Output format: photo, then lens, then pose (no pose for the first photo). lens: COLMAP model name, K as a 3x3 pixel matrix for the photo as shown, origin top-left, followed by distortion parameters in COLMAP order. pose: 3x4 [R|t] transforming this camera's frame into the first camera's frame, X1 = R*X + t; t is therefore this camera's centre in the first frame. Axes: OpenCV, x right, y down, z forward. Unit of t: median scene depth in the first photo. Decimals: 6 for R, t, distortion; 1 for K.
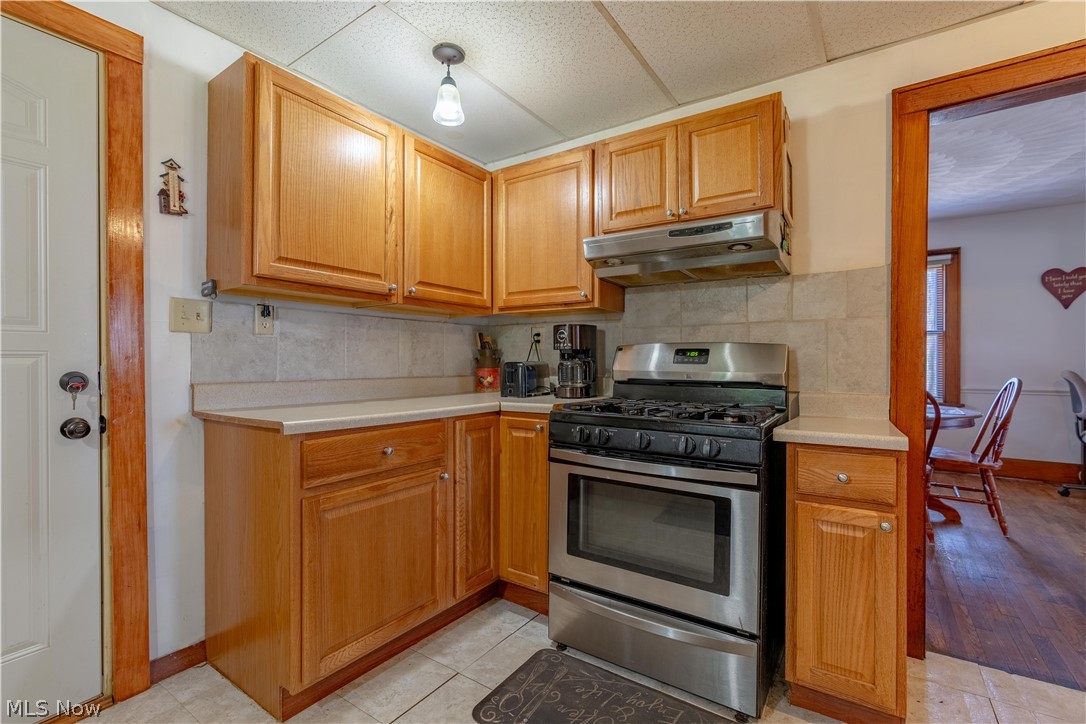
lens RADIAL K [[490.8, 0, 544.2], [0, 490.8, 361.4], [0, 0, 1]] dist [-0.001581, 0.000417]
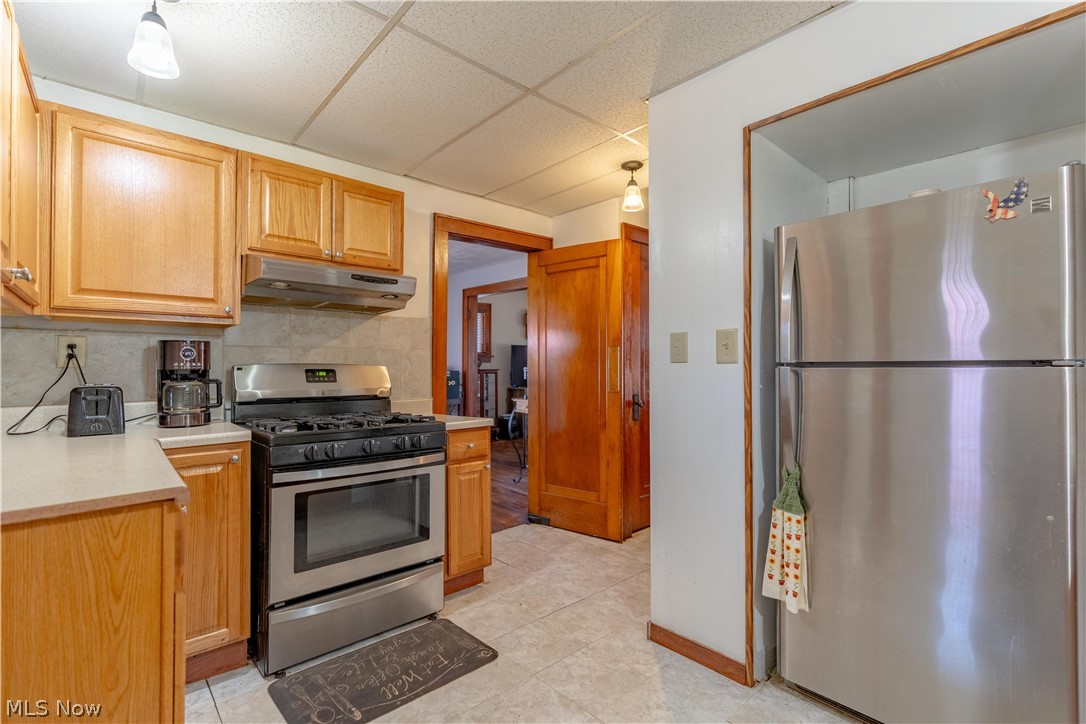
lens RADIAL K [[492.4, 0, 549.1], [0, 492.4, 365.5], [0, 0, 1]] dist [0.010044, 0.000230]
pose [[0.237147, 0.003378, 0.971468, -0.752908], [0.001295, 0.999992, -0.003793, -0.031497], [-0.971473, 0.002158, 0.237141, 0.220740]]
